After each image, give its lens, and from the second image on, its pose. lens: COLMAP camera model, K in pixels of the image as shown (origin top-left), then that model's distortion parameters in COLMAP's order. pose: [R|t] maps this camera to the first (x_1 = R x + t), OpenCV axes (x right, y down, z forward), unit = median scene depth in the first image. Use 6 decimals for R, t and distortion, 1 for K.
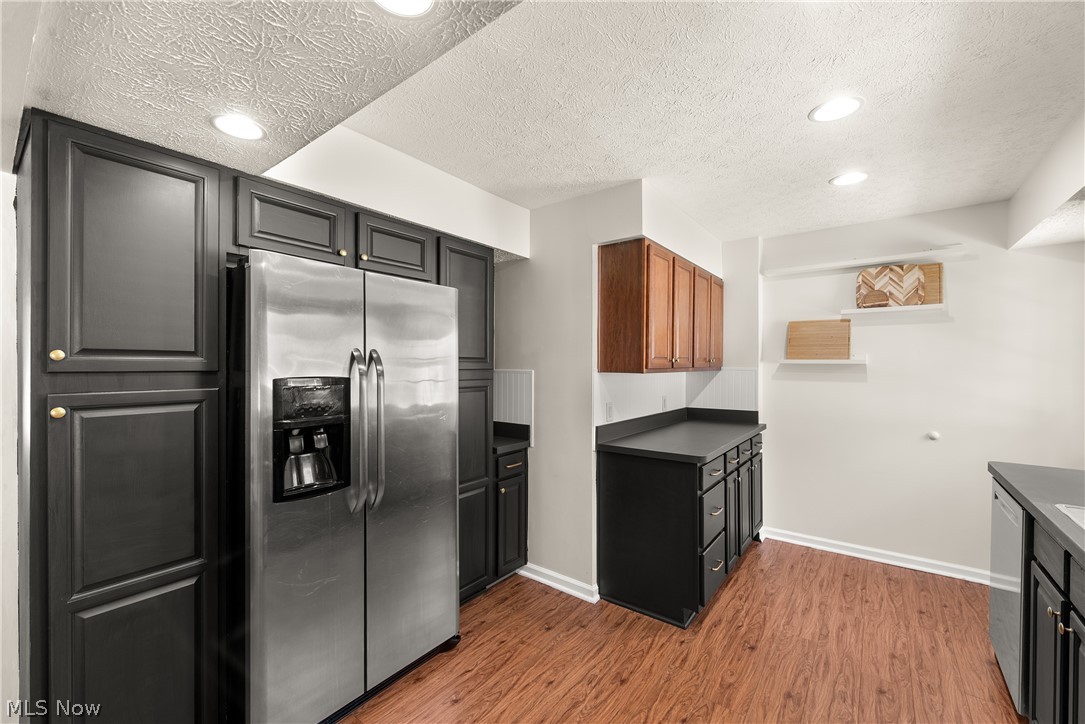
lens RADIAL K [[432.1, 0, 543.5], [0, 432.1, 367.6], [0, 0, 1]] dist [0.021308, -0.008595]
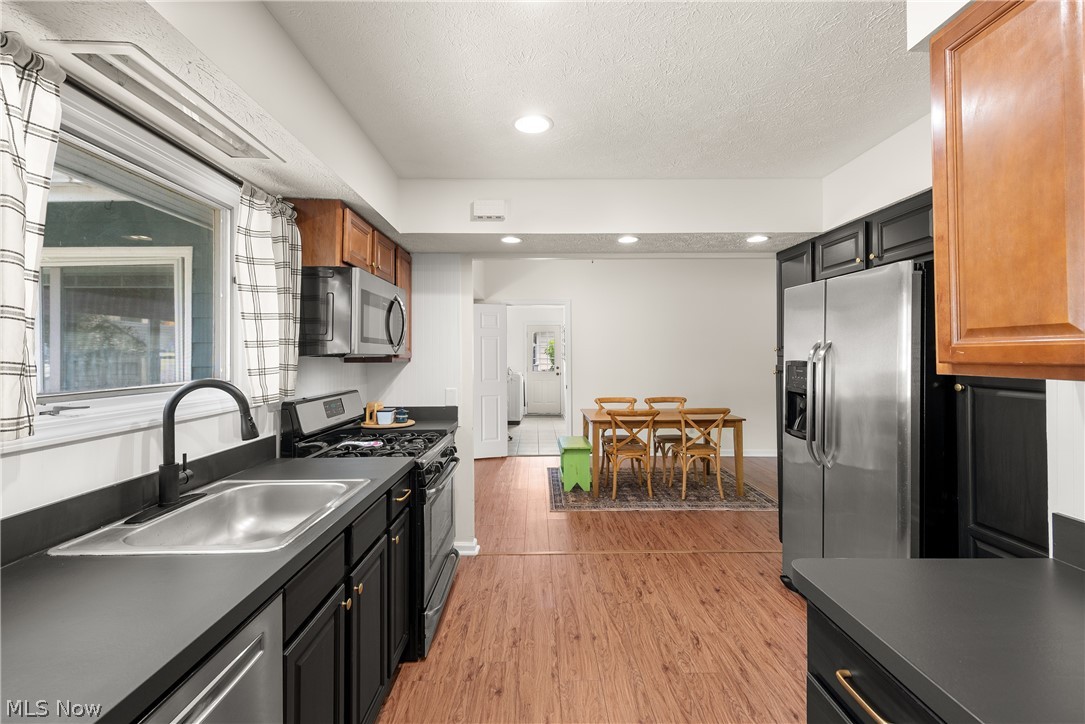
lens RADIAL K [[463.6, 0, 545.9], [0, 463.6, 355.0], [0, 0, 1]] dist [0.000508, -0.000091]
pose [[-0.781302, 0.000508, -0.624152, 0.690881], [-0.003993, 0.999975, 0.005812, -0.003183], [0.624140, 0.007033, -0.781281, 0.986952]]
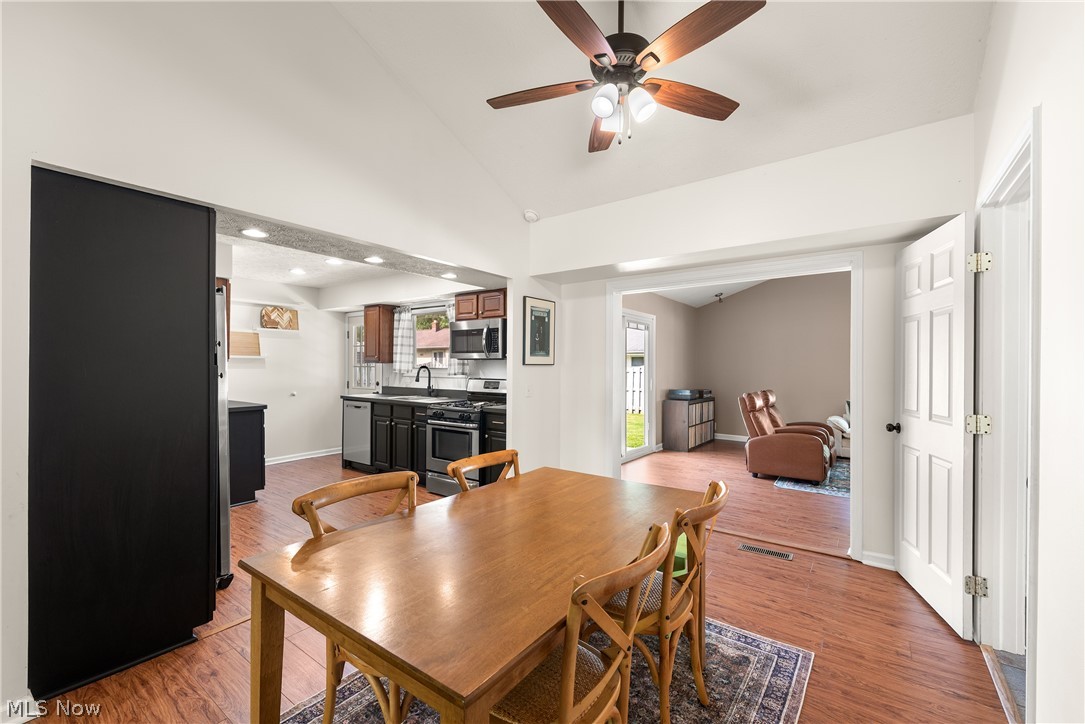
lens RADIAL K [[448.2, 0, 539.9], [0, 448.2, 369.0], [0, 0, 1]] dist [-0.000843, -0.000361]
pose [[-0.012488, -0.007337, 0.999895, -1.296802], [0.005170, 0.999959, 0.007402, 0.030448], [-0.999909, 0.005262, -0.012449, -0.133392]]
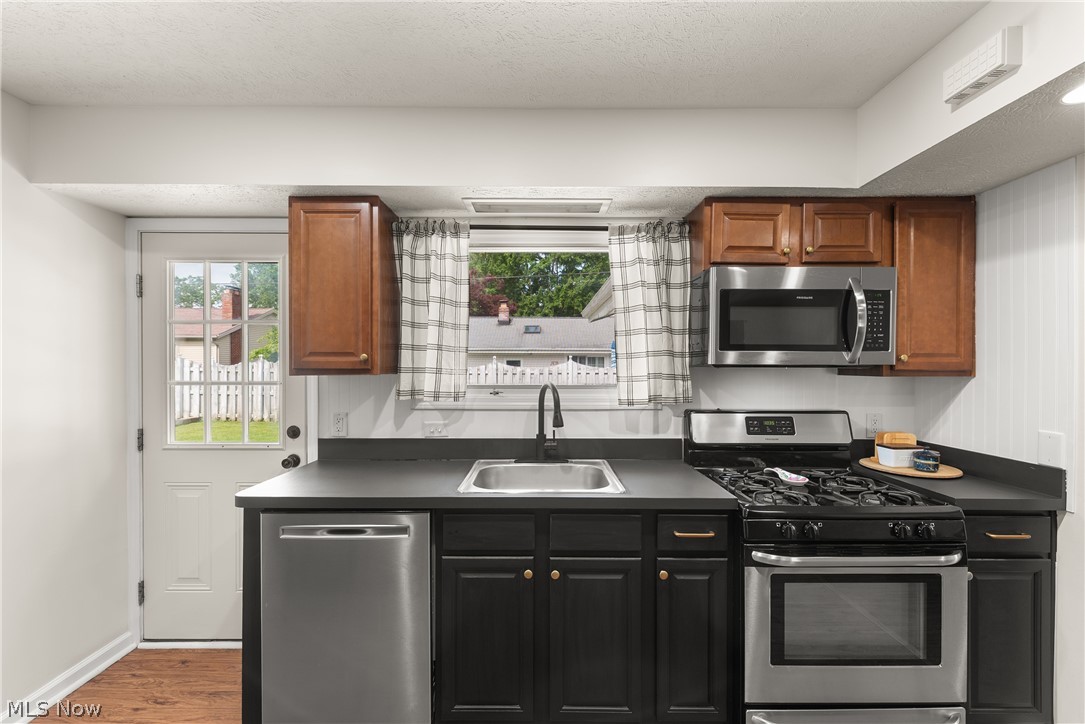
lens RADIAL K [[444.9, 0, 539.8], [0, 444.9, 365.9], [0, 0, 1]] dist [0.005574, -0.000195]
pose [[-0.606967, -0.005593, 0.794708, 0.093380], [0.005860, 0.999917, 0.011513, -0.006062], [-0.794706, 0.011645, -0.606883, 0.793250]]
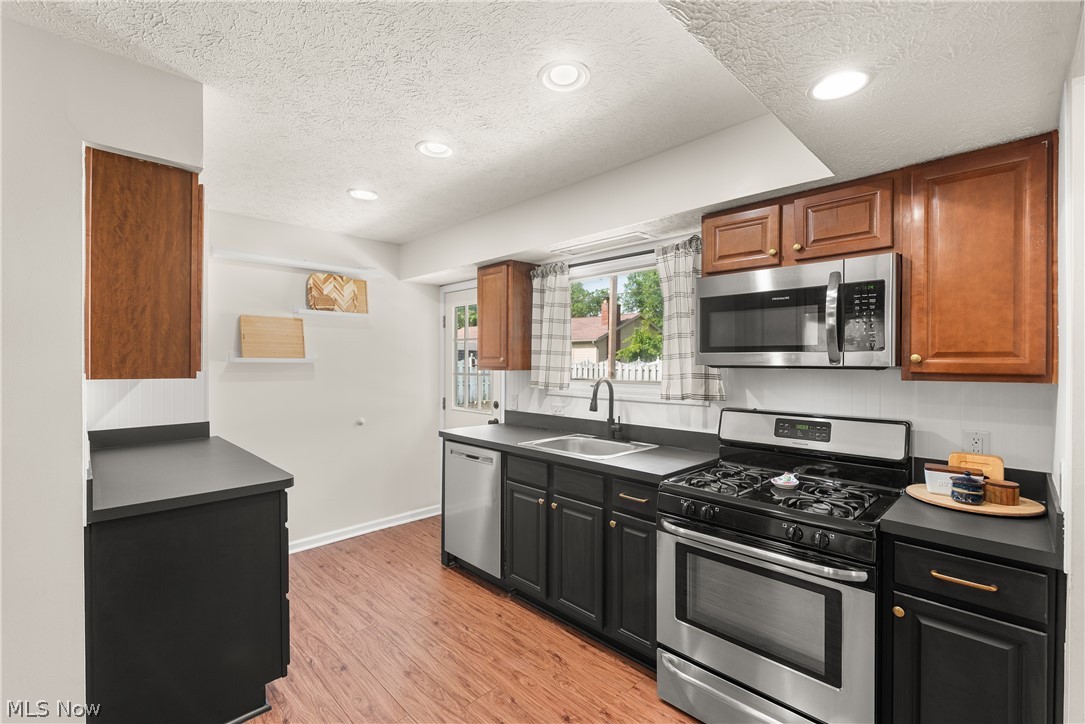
lens RADIAL K [[471.2, 0, 535.6], [0, 471.2, 362.2], [0, 0, 1]] dist [0.009124, -0.008074]
pose [[0.151935, -0.001545, 0.988389, -0.353824], [0.007846, 0.999969, 0.000357, -0.006311], [-0.988359, 0.007700, 0.151942, 0.337977]]
